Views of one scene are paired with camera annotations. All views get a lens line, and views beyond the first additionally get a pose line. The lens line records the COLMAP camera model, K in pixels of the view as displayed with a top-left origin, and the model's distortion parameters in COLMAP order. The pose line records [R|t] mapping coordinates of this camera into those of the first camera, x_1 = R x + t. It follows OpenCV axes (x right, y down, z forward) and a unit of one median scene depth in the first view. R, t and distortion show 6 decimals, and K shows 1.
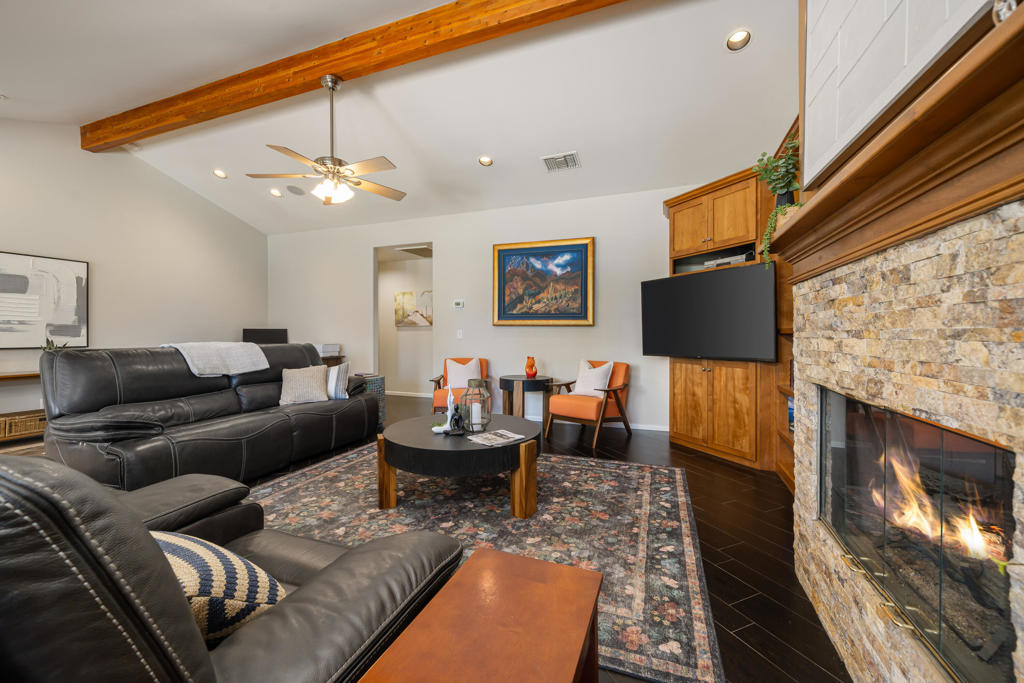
lens RADIAL K [[413.1, 0, 506.5], [0, 413.1, 332.2], [0, 0, 1]] dist [0.000199, -0.000074]
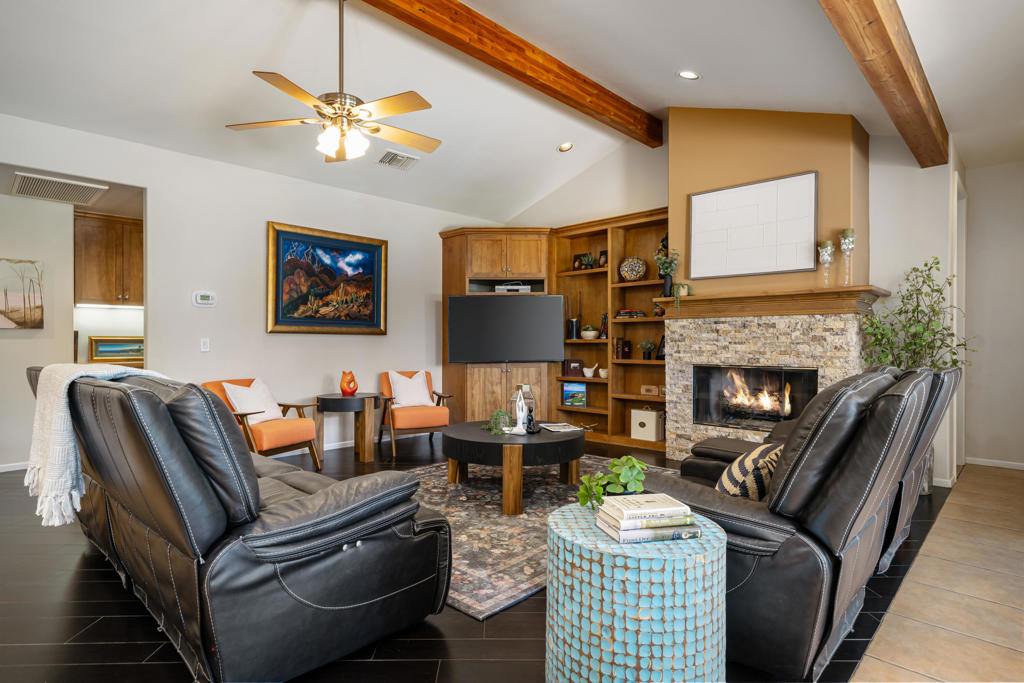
lens RADIAL K [[531.4, 0, 516.0], [0, 531.4, 343.1], [0, 0, 1]] dist [0.001126, 0.000066]
pose [[0.381745, -0.000226, 0.924268, -0.769474], [-0.002301, 0.999997, 0.001194, 0.000726], [-0.924265, -0.002583, 0.381744, 0.255228]]
